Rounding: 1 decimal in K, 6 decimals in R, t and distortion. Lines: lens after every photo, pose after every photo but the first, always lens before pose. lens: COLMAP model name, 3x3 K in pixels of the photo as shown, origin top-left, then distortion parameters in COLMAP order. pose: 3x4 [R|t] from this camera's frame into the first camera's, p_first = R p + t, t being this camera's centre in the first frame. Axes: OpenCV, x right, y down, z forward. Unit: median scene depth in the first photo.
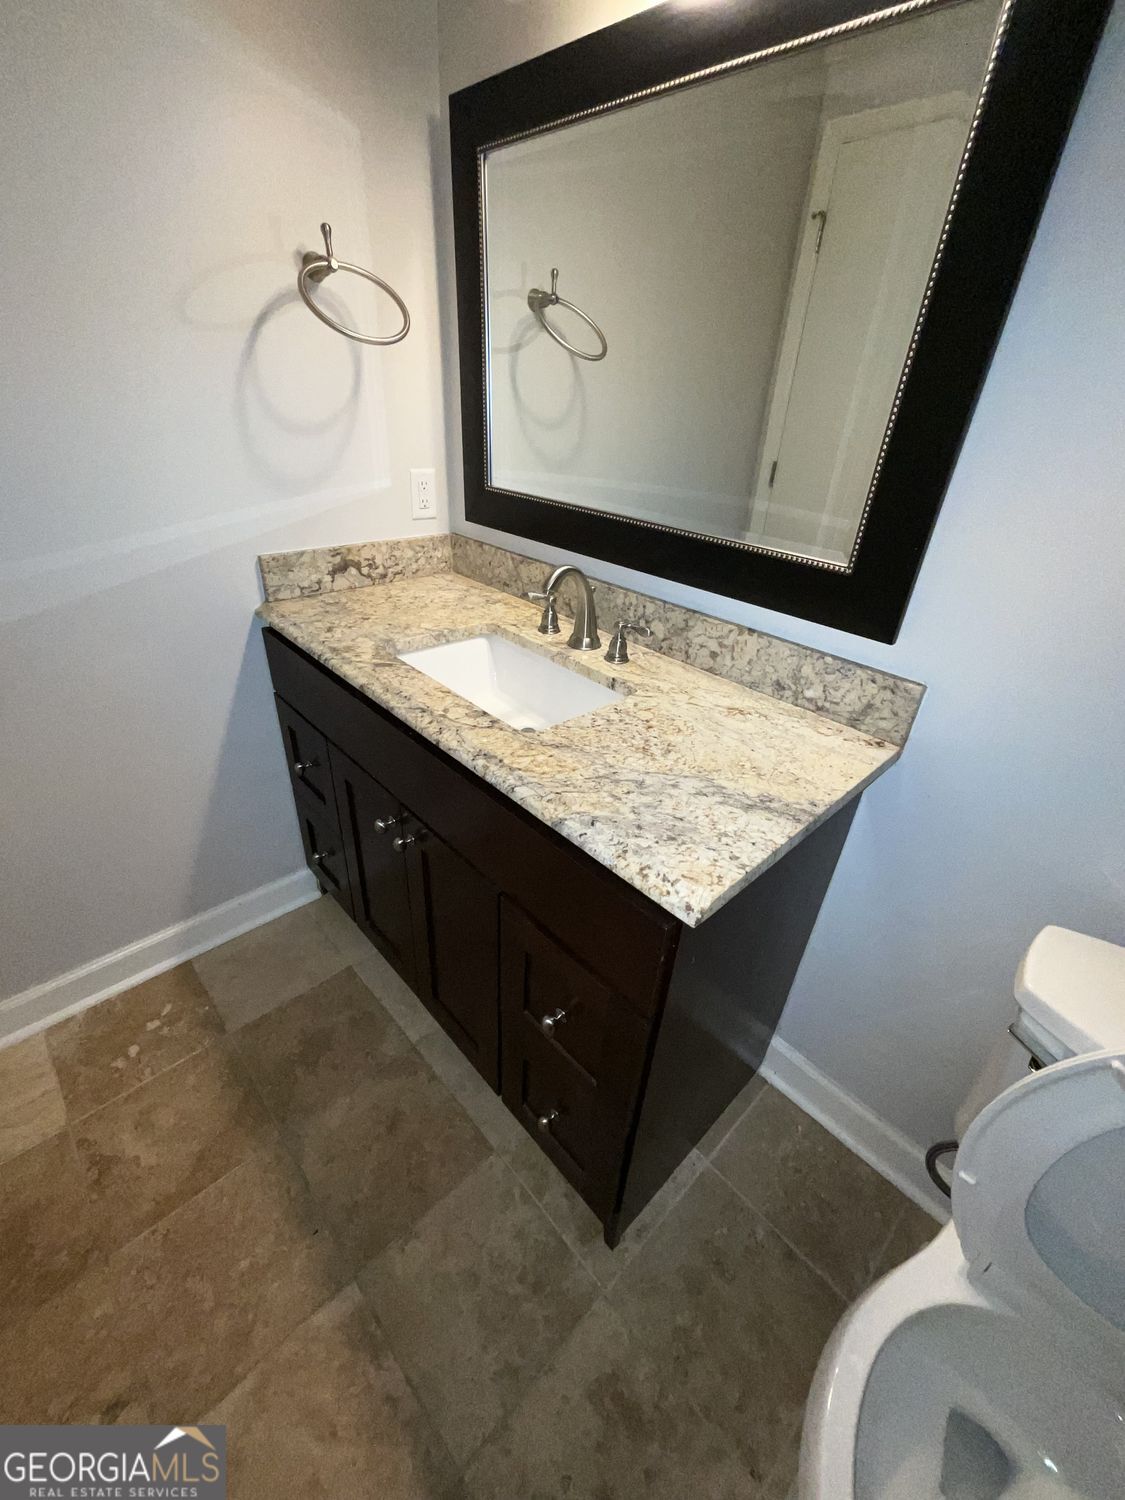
lens RADIAL K [[605.9, 0, 562.5], [0, 605.9, 750.0], [0, 0, 1]] dist [0.001275, 0.000311]
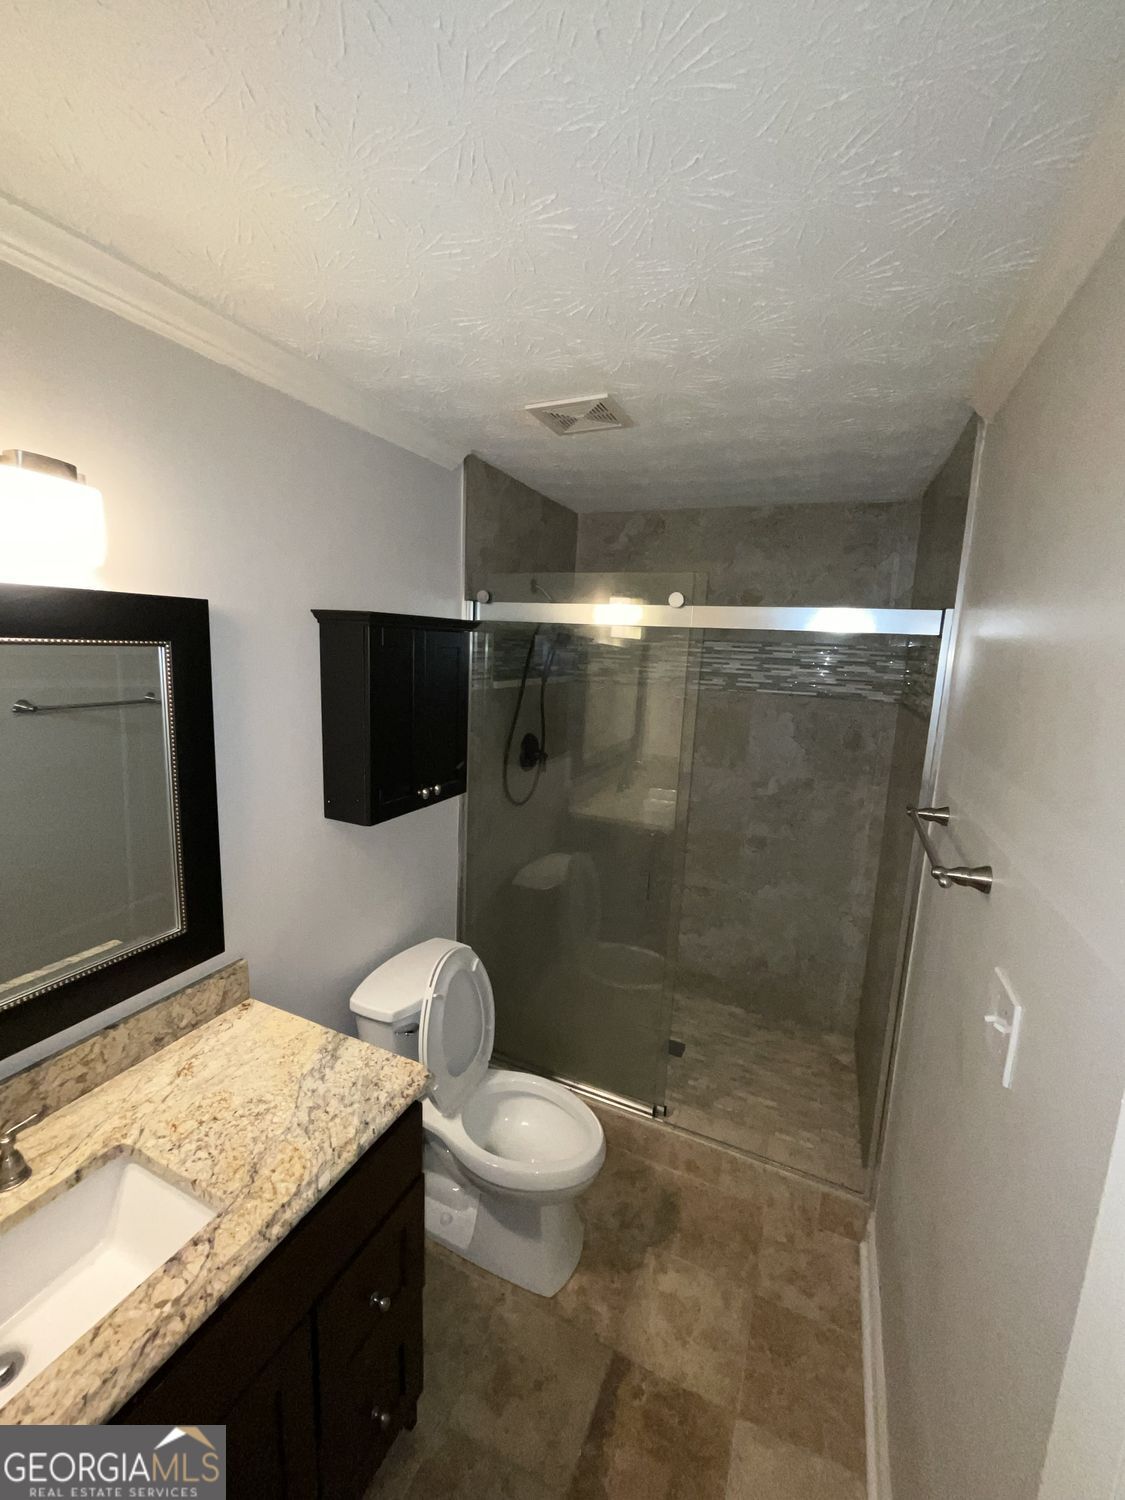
lens RADIAL K [[605.9, 0, 562.5], [0, 605.9, 750.0], [0, 0, 1]] dist [0.001275, 0.000311]
pose [[-0.375537, -0.233859, 0.896818, -0.967794], [0.418834, 0.820376, 0.389310, -0.781123], [-0.826771, 0.521818, -0.210133, 0.334163]]
